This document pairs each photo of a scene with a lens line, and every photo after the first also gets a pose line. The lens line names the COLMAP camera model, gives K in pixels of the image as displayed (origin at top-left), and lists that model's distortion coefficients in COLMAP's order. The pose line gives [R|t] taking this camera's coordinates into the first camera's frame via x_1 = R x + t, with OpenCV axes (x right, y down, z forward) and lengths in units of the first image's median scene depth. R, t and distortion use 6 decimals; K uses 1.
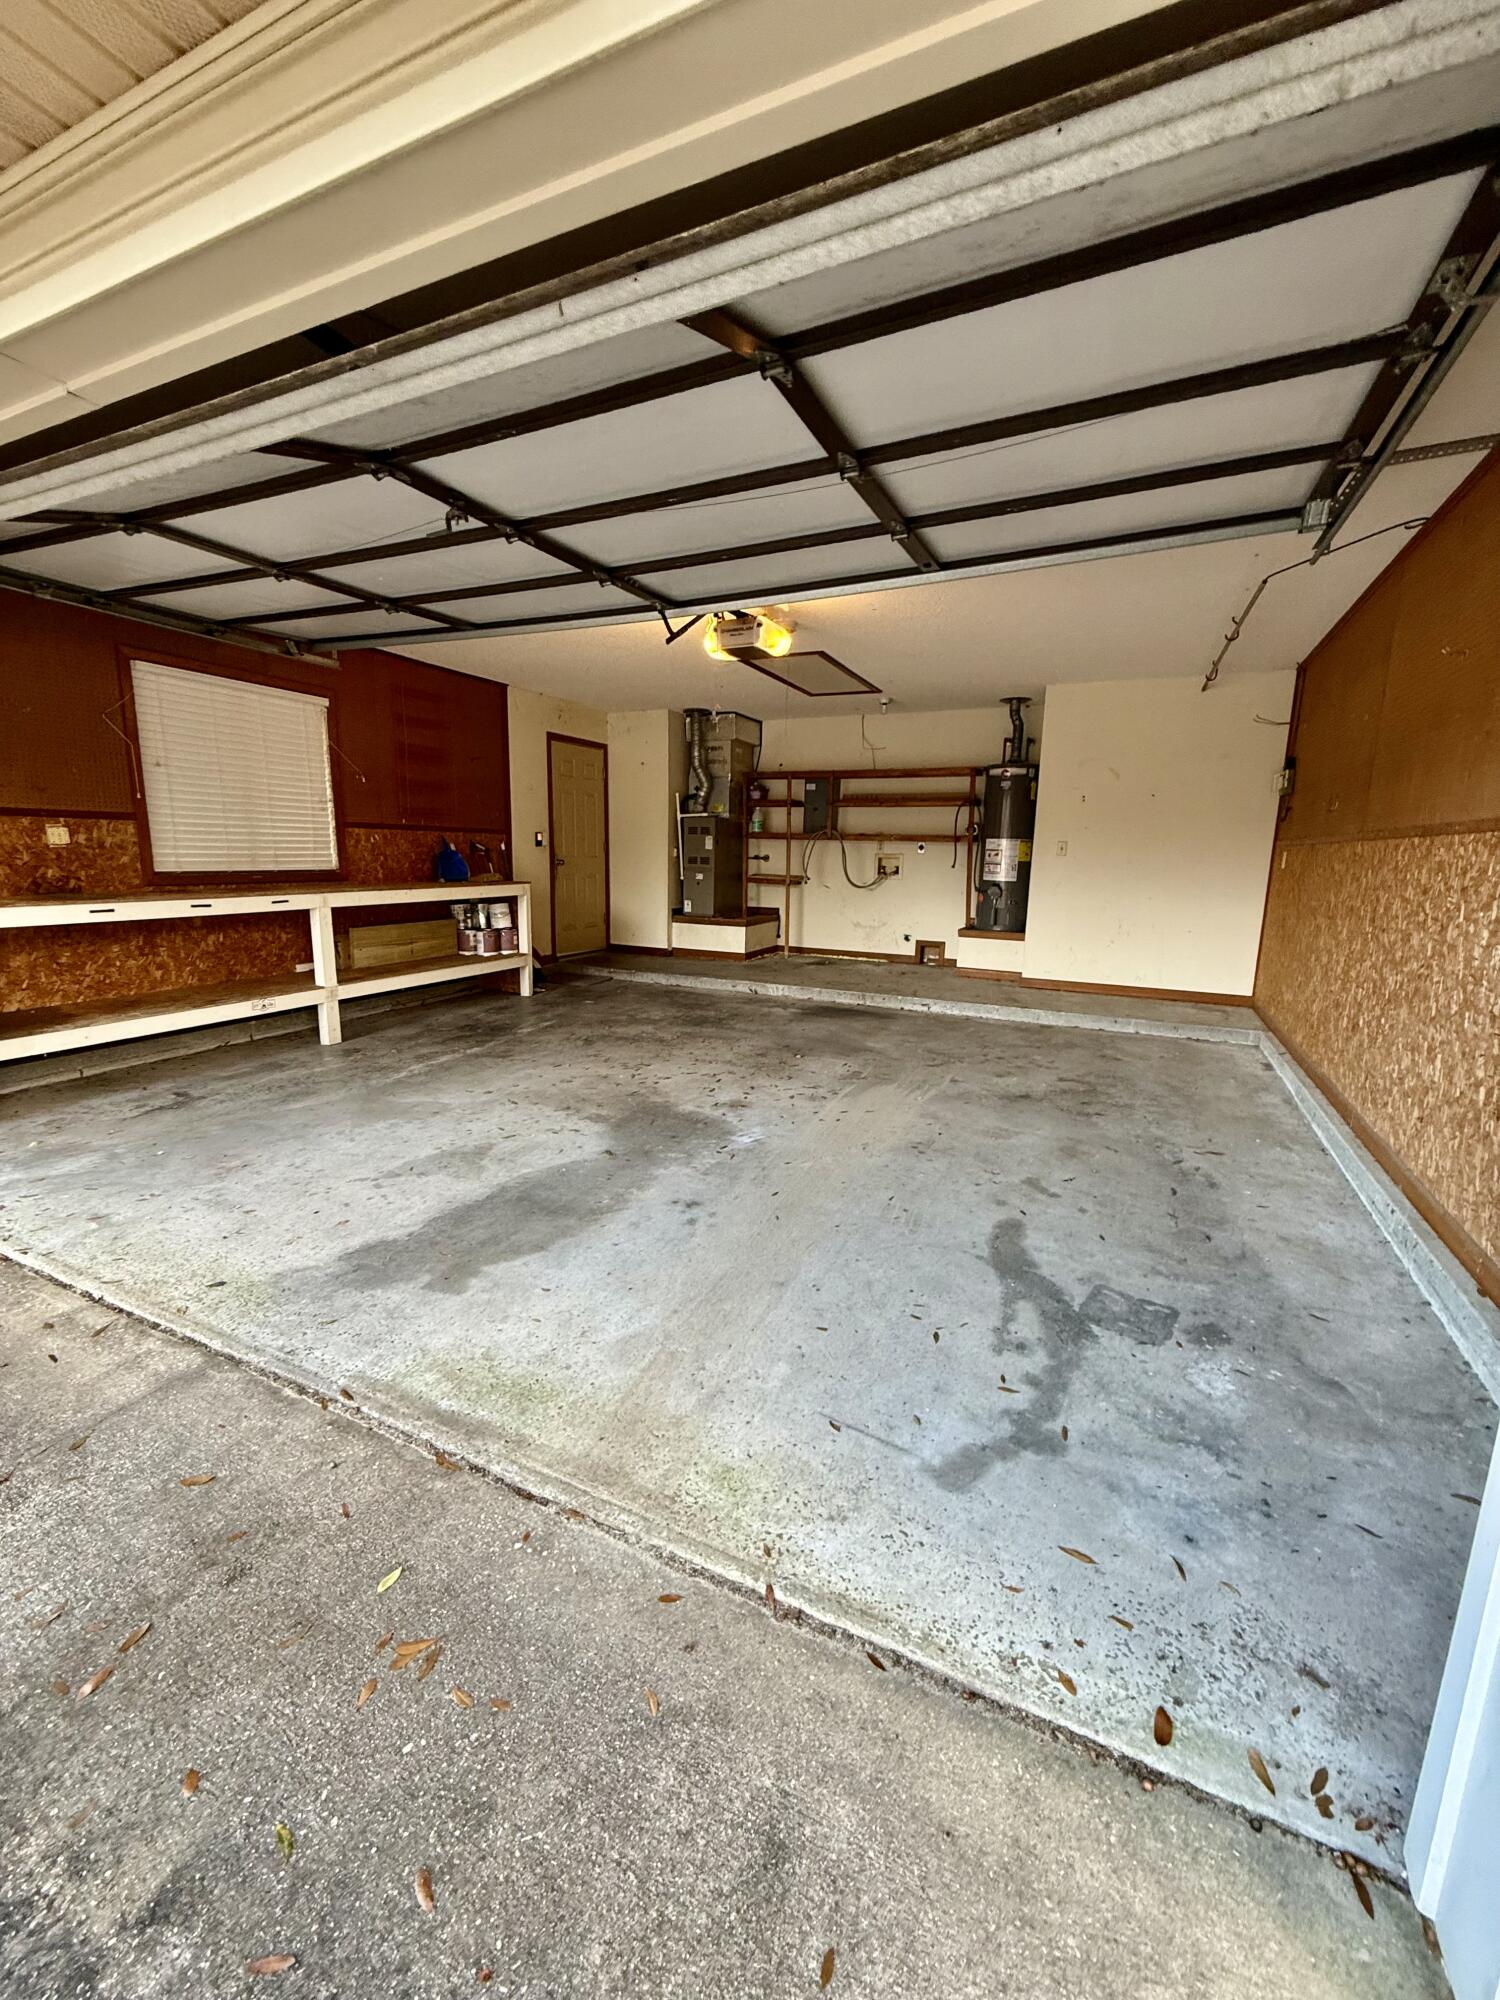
lens RADIAL K [[796.5, 0, 751.1], [0, 796.5, 991.4], [0, 0, 1]] dist [-0.000280, 0.000103]
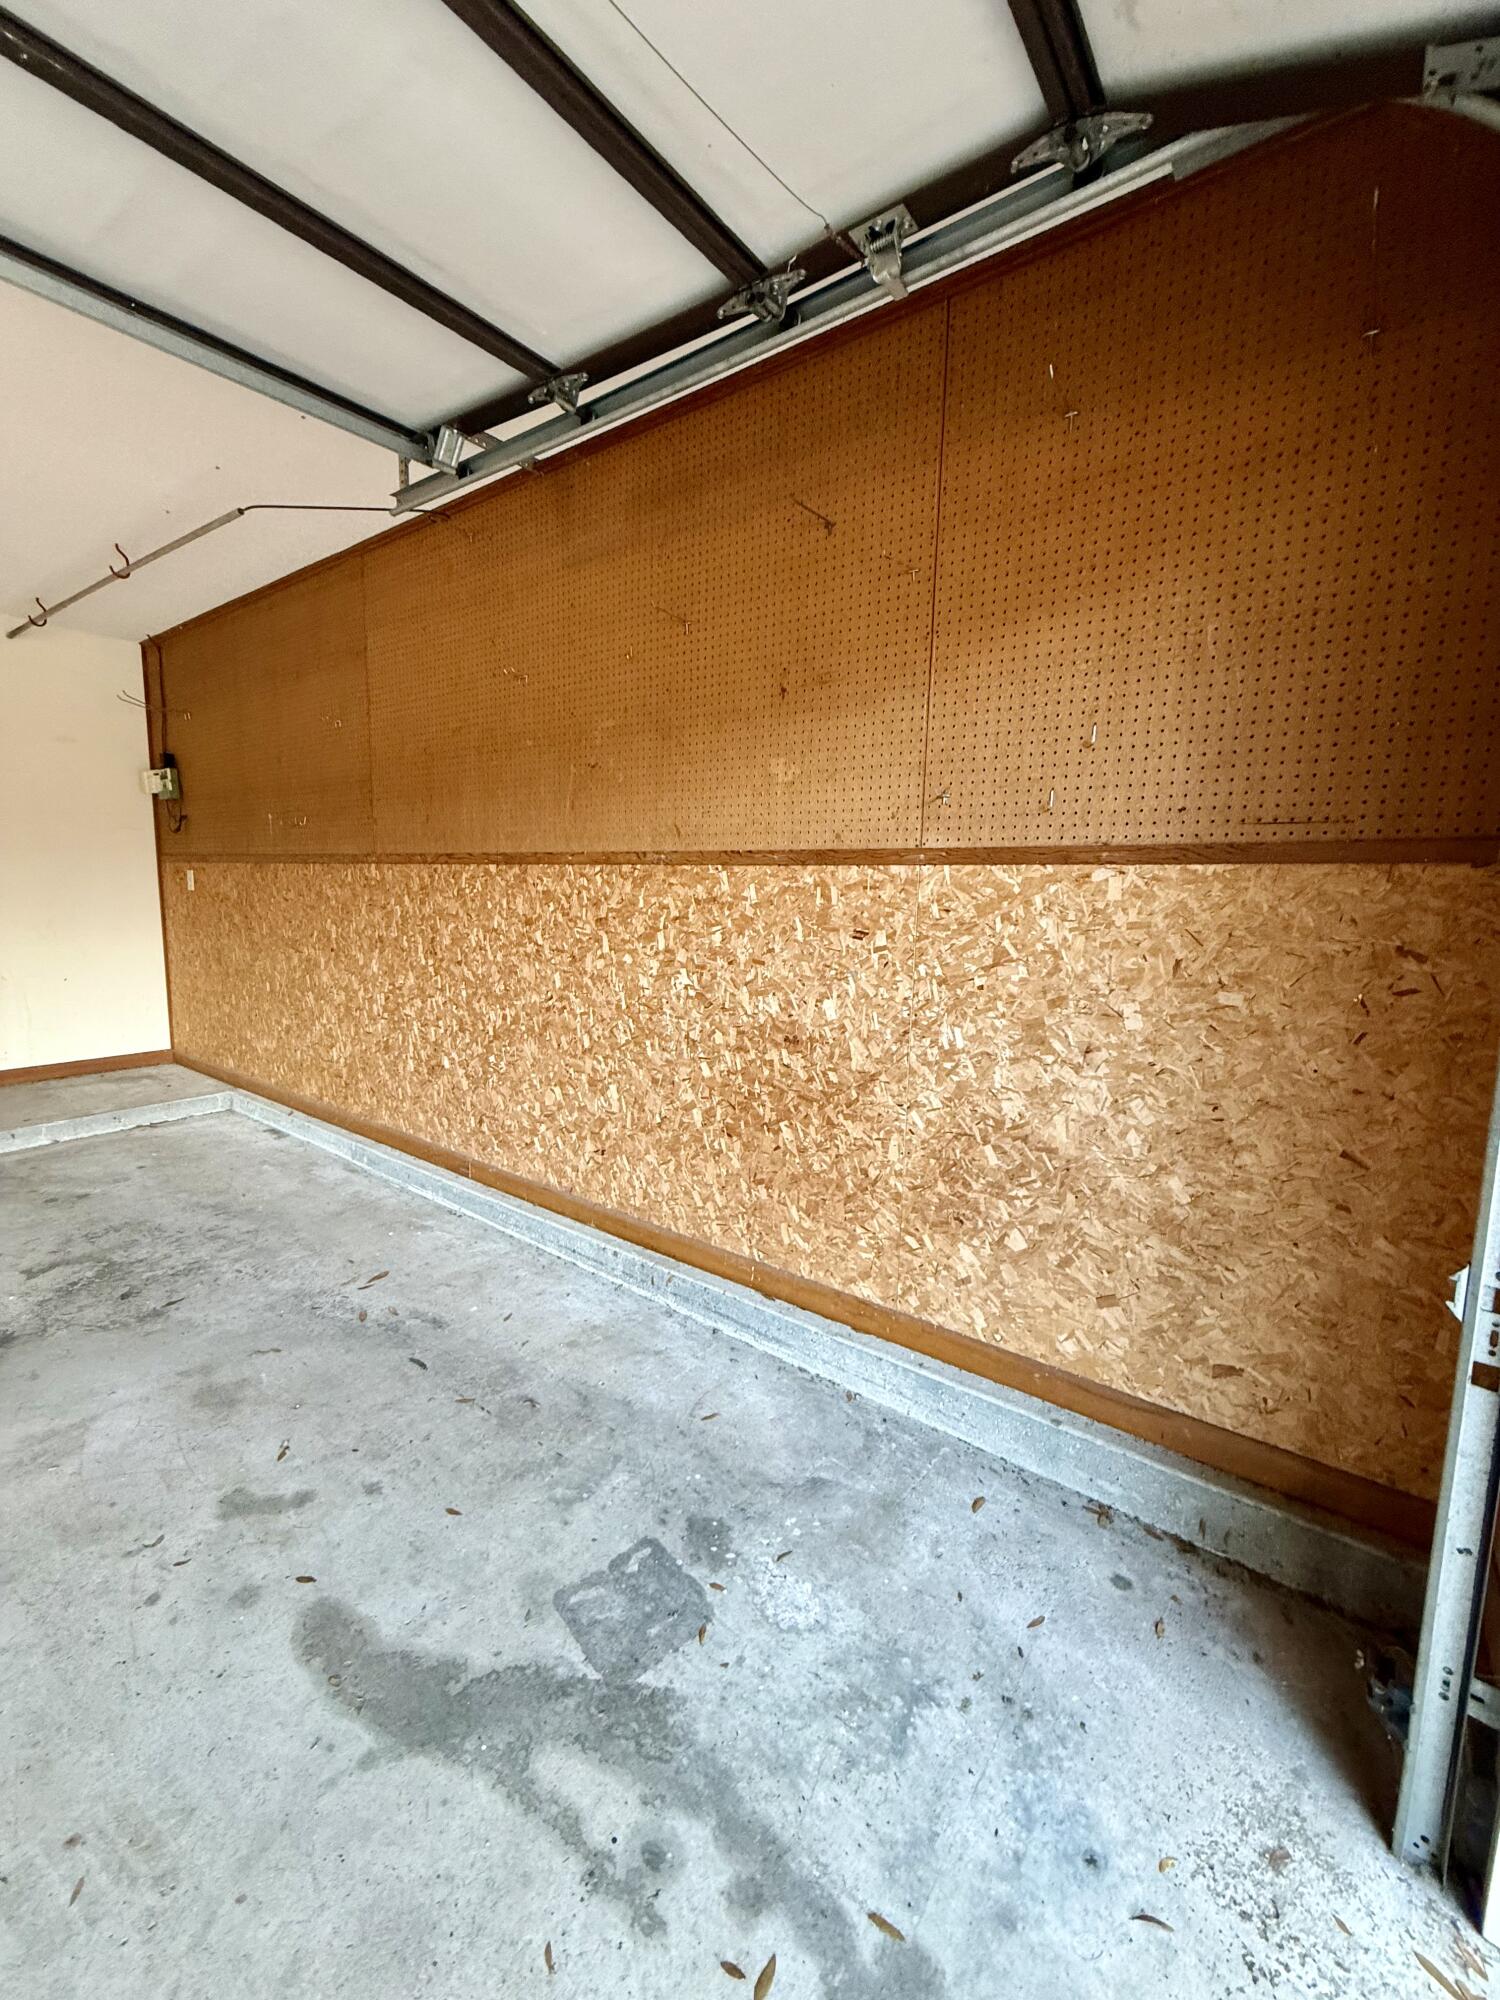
lens RADIAL K [[796.5, 0, 751.1], [0, 796.5, 991.4], [0, 0, 1]] dist [-0.000280, 0.000103]
pose [[0.195551, -0.144718, 0.969957, -0.041786], [0.153237, 0.981413, 0.115533, -0.093978], [-0.968648, 0.126041, 0.214092, 0.452552]]
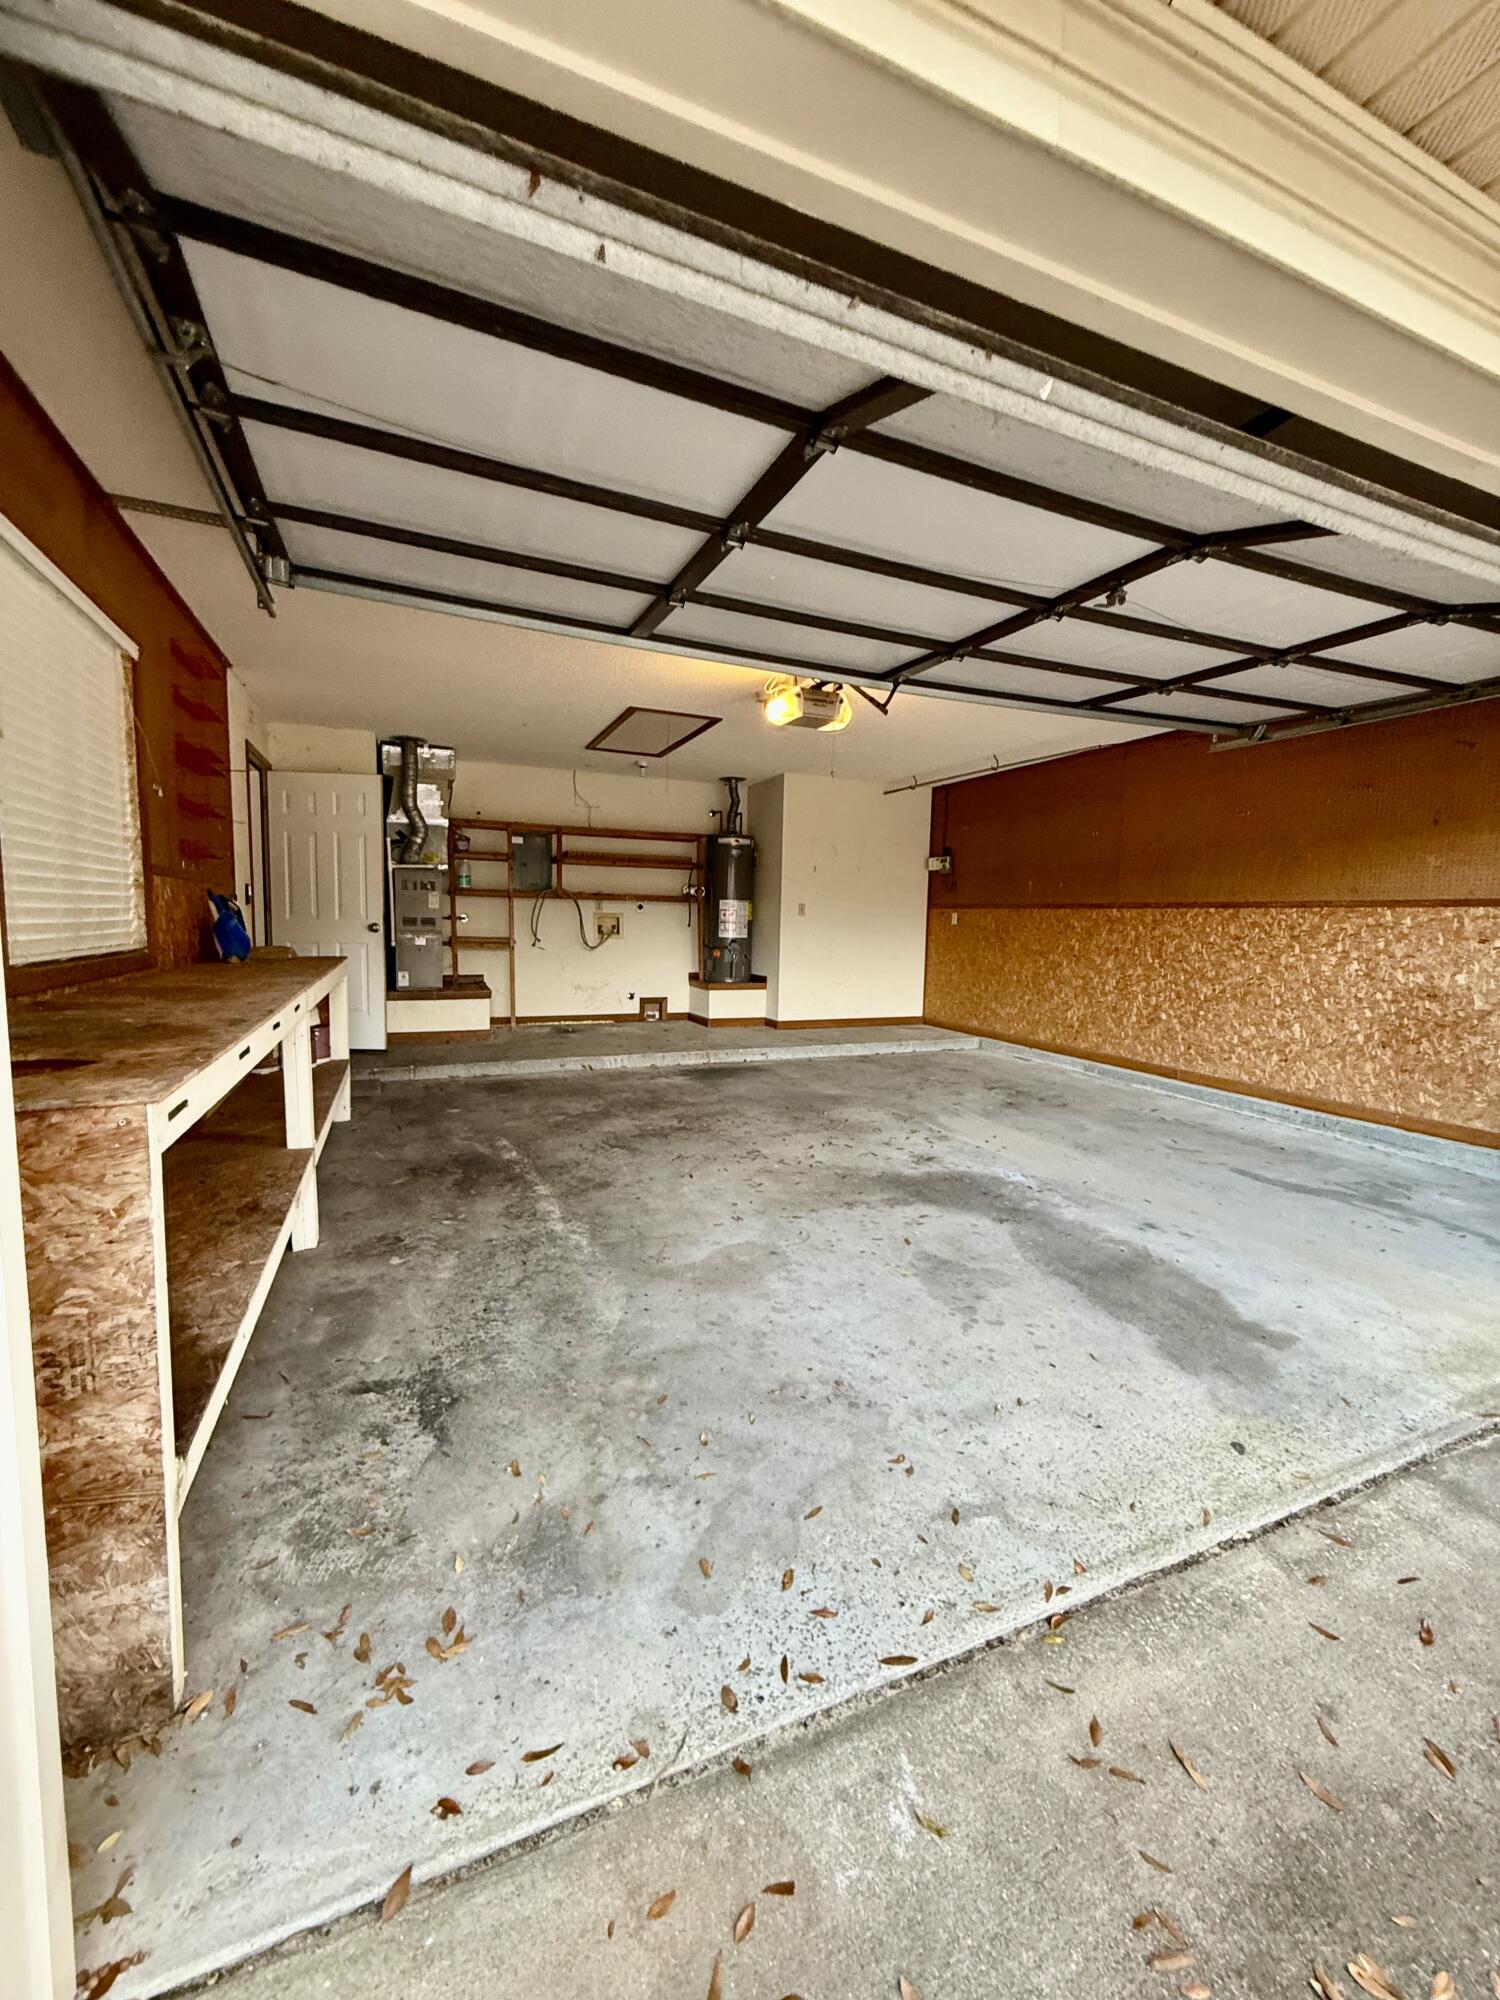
lens RADIAL K [[796.5, 0, 751.1], [0, 796.5, 991.4], [0, 0, 1]] dist [-0.000280, 0.000103]
pose [[0.666009, -0.075717, 0.742091, -1.048764], [0.124267, 0.992195, -0.010291, -0.103816], [-0.735520, 0.099071, 0.670220, 0.509813]]
